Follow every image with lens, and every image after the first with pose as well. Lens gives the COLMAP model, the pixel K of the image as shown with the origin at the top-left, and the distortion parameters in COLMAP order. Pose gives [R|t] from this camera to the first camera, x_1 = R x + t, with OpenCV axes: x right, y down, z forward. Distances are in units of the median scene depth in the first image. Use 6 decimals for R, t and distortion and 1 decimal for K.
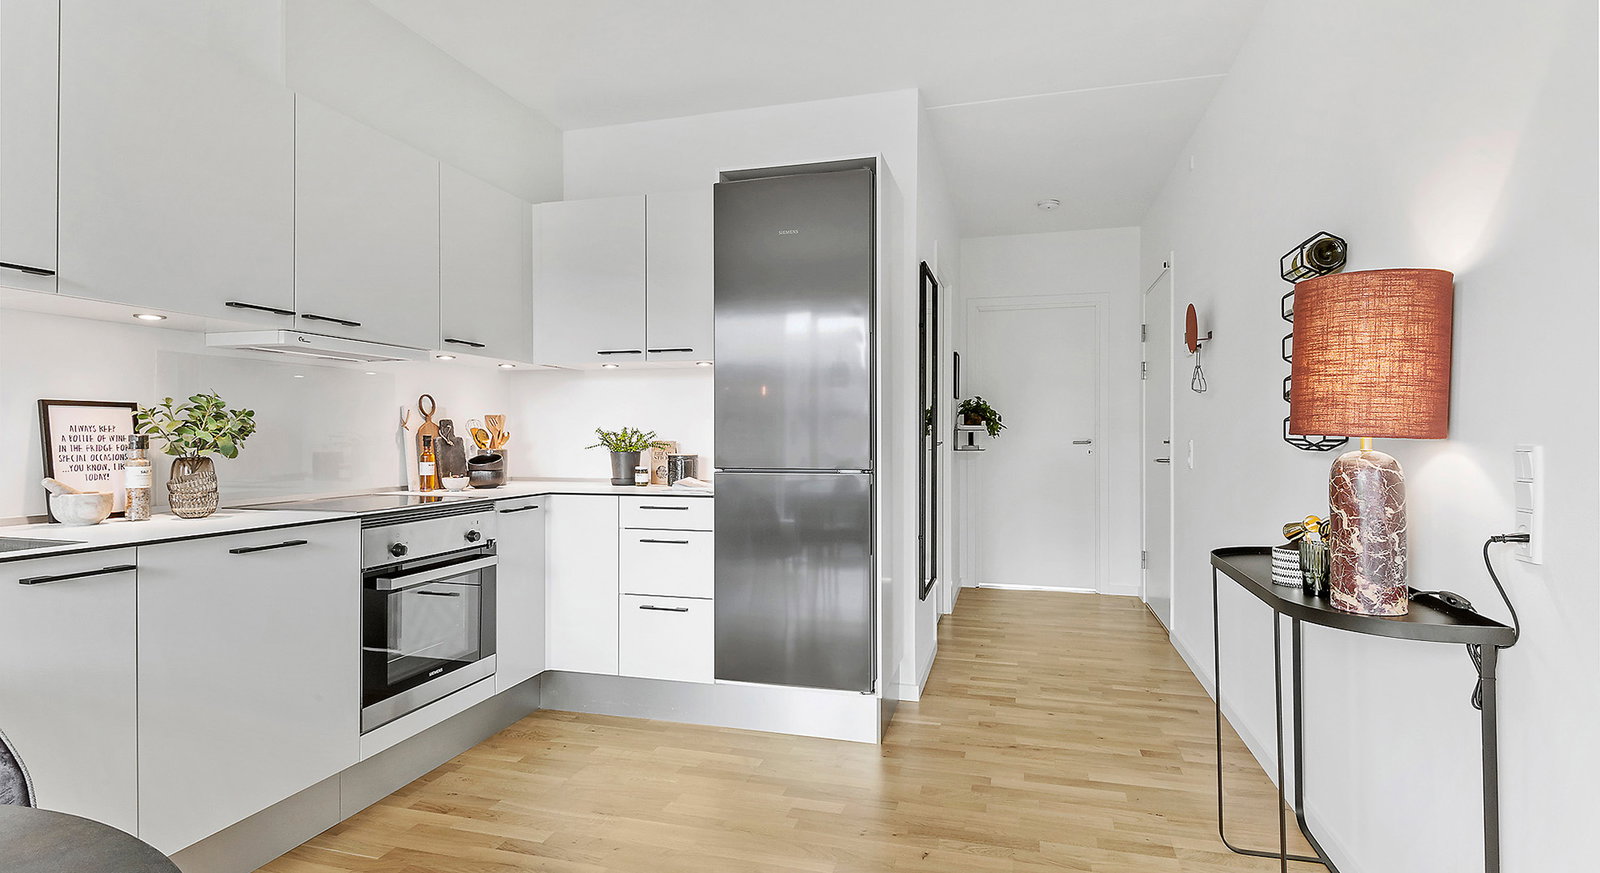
lens RADIAL K [[785.3, 0, 794.6], [0, 785.3, 431.4], [0, 0, 1]] dist [0.006783, 0.000246]
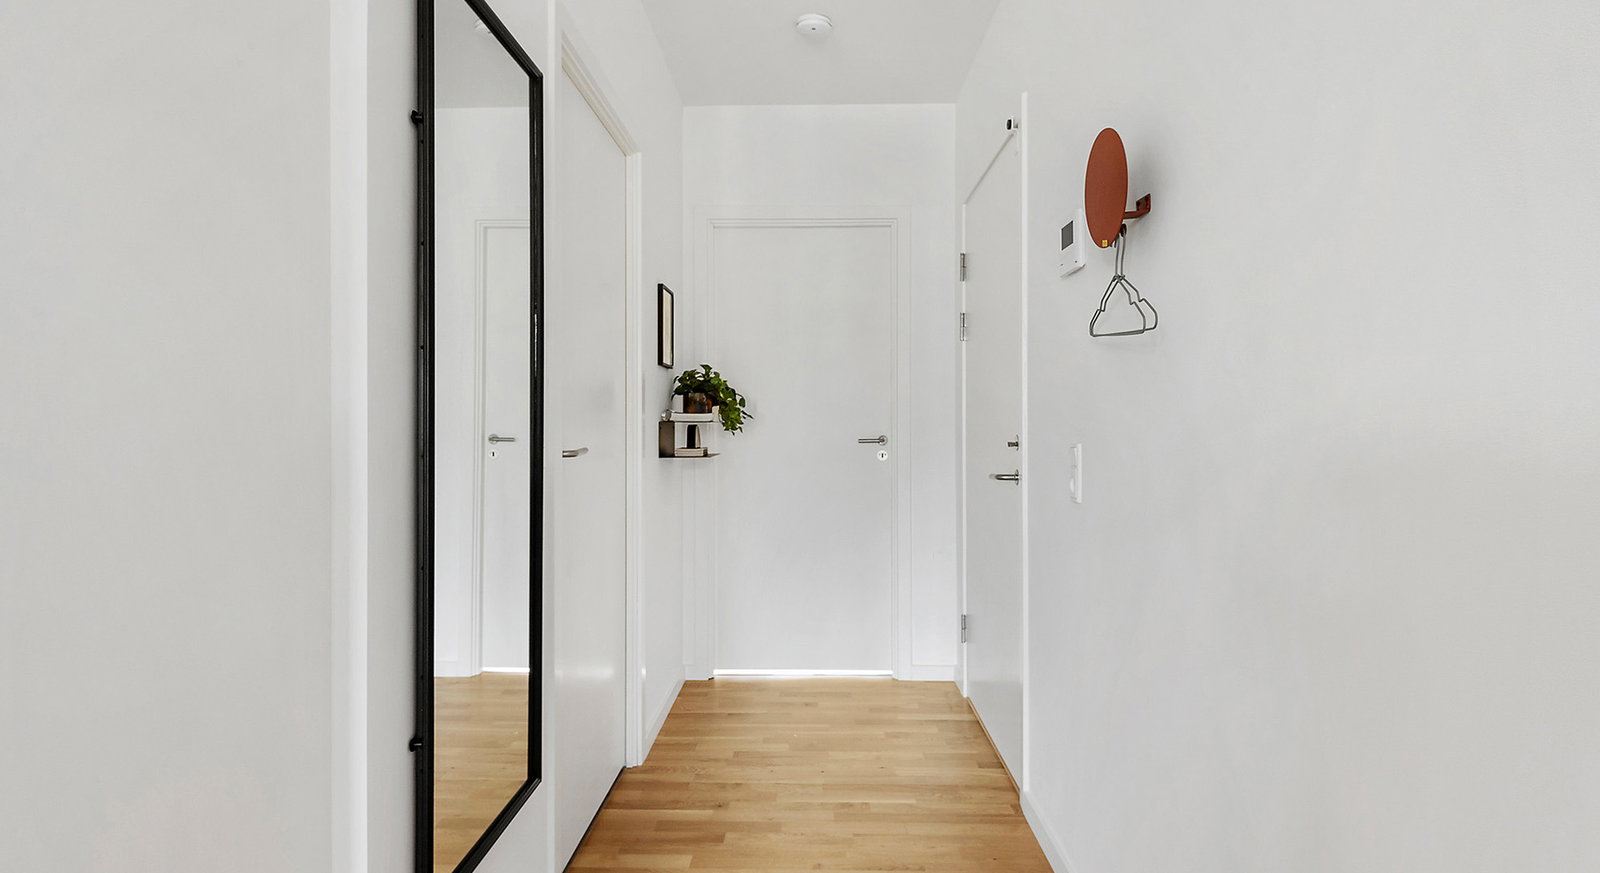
lens RADIAL K [[855.1, 0, 800.2], [0, 855.1, 431.1], [0, 0, 1]] dist [-0.002913, -0.000083]
pose [[0.965522, -0.006702, 0.260234, 0.135040], [0.002936, 0.999885, 0.014856, -0.003728], [-0.260304, -0.013580, 0.965431, 0.360638]]
